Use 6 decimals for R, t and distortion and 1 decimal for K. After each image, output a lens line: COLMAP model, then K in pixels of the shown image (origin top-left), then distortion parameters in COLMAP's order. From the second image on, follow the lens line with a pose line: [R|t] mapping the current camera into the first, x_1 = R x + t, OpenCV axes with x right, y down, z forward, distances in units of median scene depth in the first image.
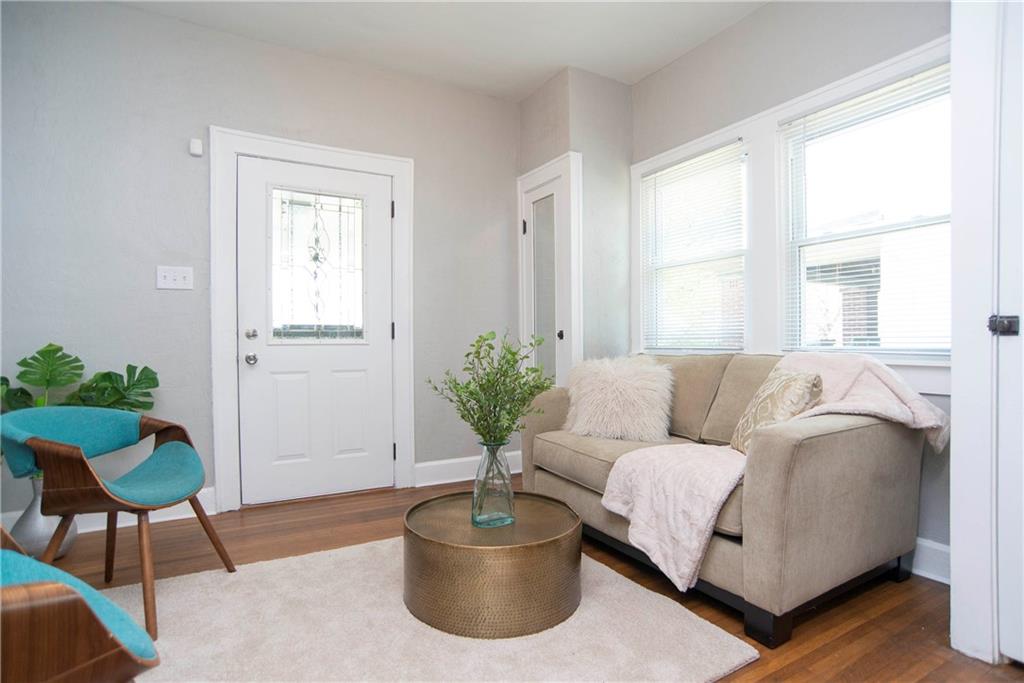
lens RADIAL K [[519.9, 0, 509.8], [0, 519.9, 348.2], [0, 0, 1]] dist [-0.075798, 0.042254]
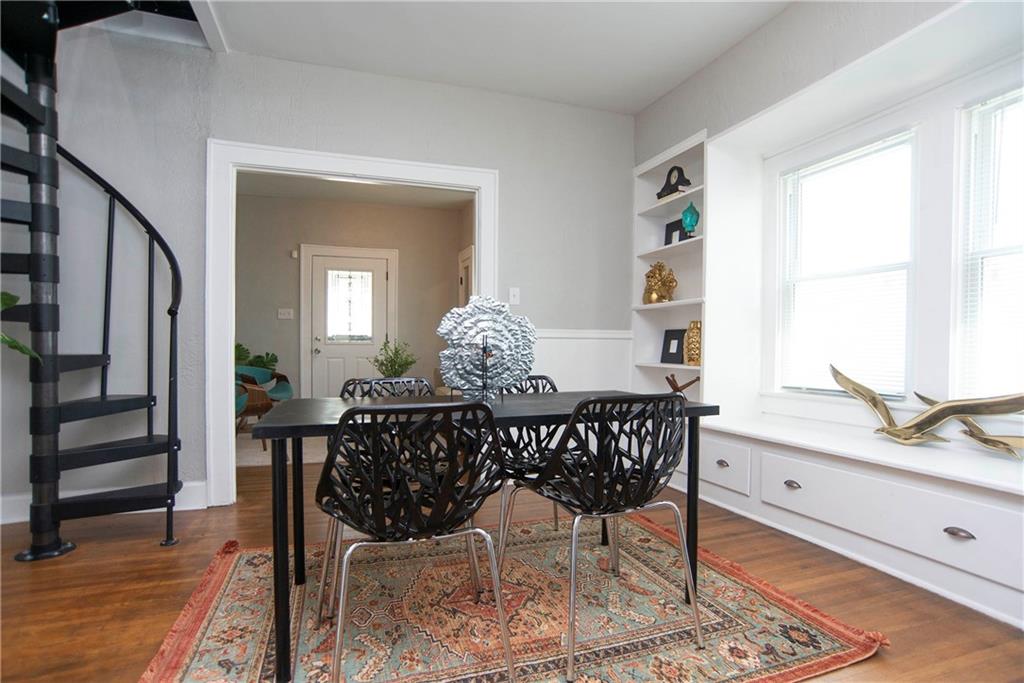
lens RADIAL K [[519.9, 0, 509.8], [0, 519.9, 348.2], [0, 0, 1]] dist [-0.075798, 0.042254]
pose [[0.983516, 0.014435, -0.180246, 0.660551], [-0.014325, 0.999896, 0.001912, -0.005147], [0.180254, 0.000701, 0.983620, -0.957308]]
